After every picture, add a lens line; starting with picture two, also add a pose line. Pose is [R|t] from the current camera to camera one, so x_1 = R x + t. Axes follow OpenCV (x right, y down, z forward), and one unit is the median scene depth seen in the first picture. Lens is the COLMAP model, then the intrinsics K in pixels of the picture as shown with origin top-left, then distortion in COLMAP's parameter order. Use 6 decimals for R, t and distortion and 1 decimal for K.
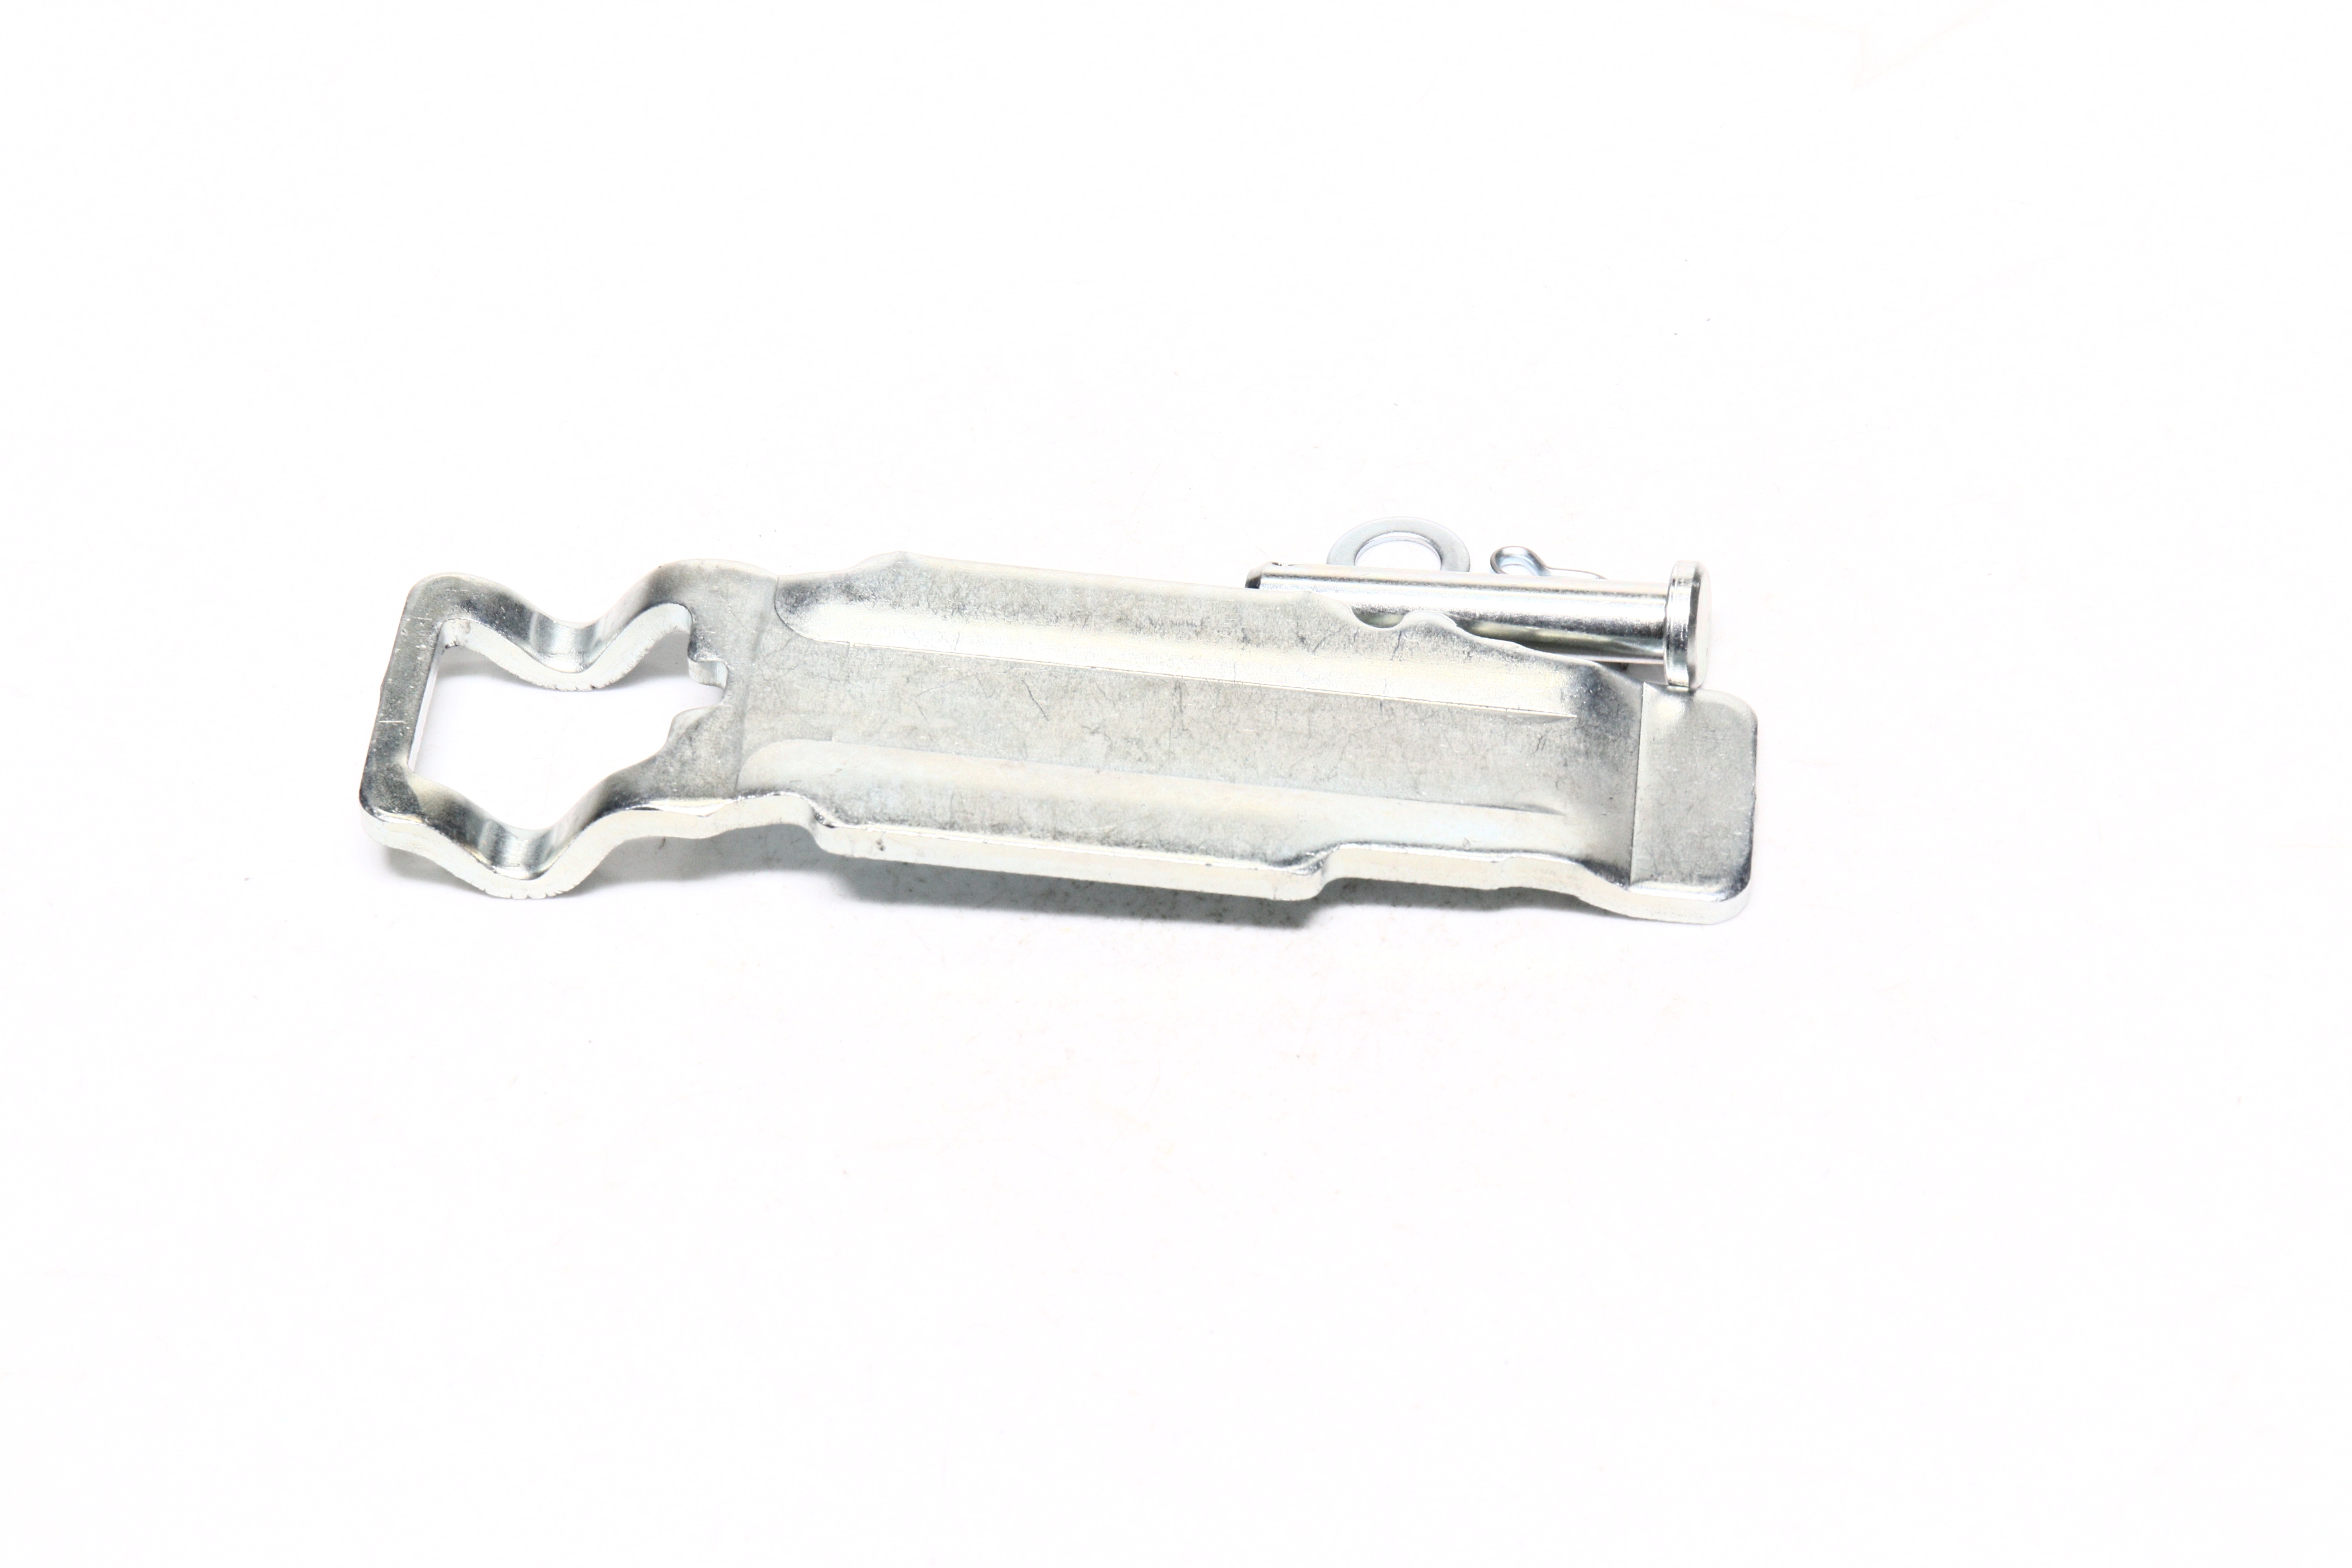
lens RADIAL K [[7655.3, 0, 1175.9], [0, 7655.3, 783.9], [0, 0, 1]] dist [0.066336, 0.000000]
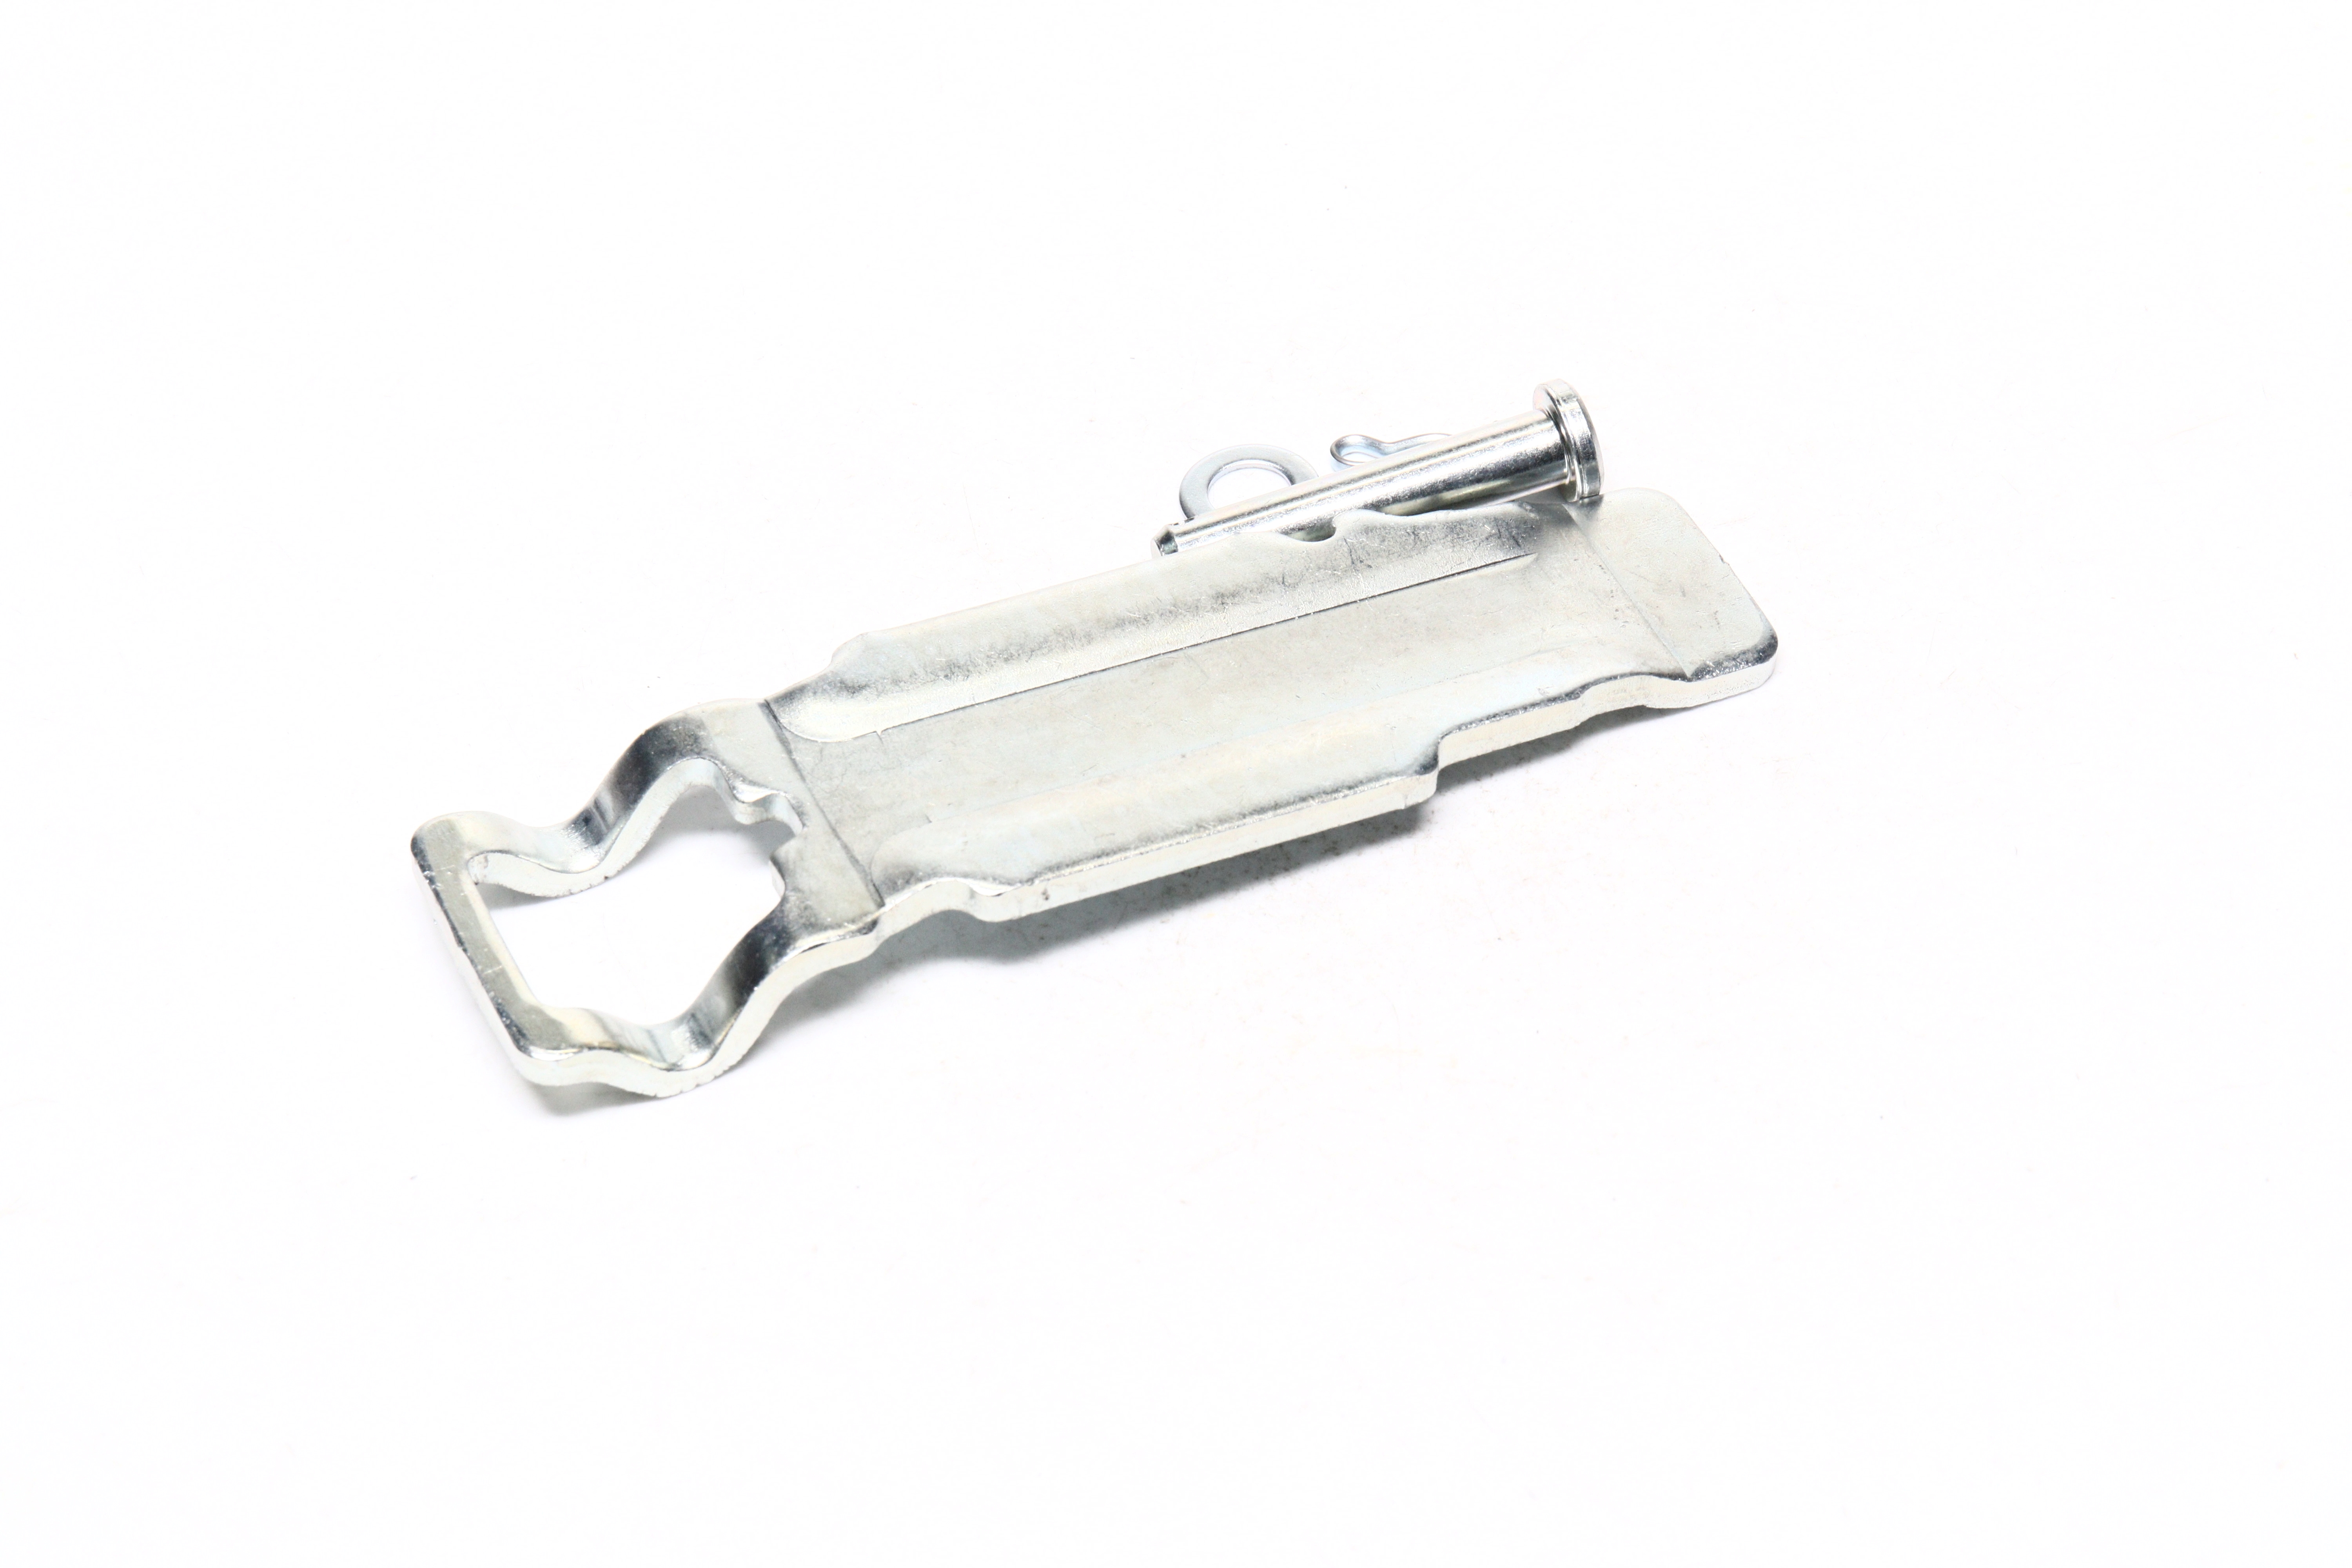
lens RADIAL K [[7655.3, 0, 1175.9], [0, 7655.3, 784.1], [0, 0, 1]] dist [0.066336, 0.000000]
pose [[0.840628, -0.339521, 0.421984, -0.429955], [0.349642, 0.935212, 0.055939, -0.053964], [-0.413637, 0.100519, 0.904876, 0.092919]]
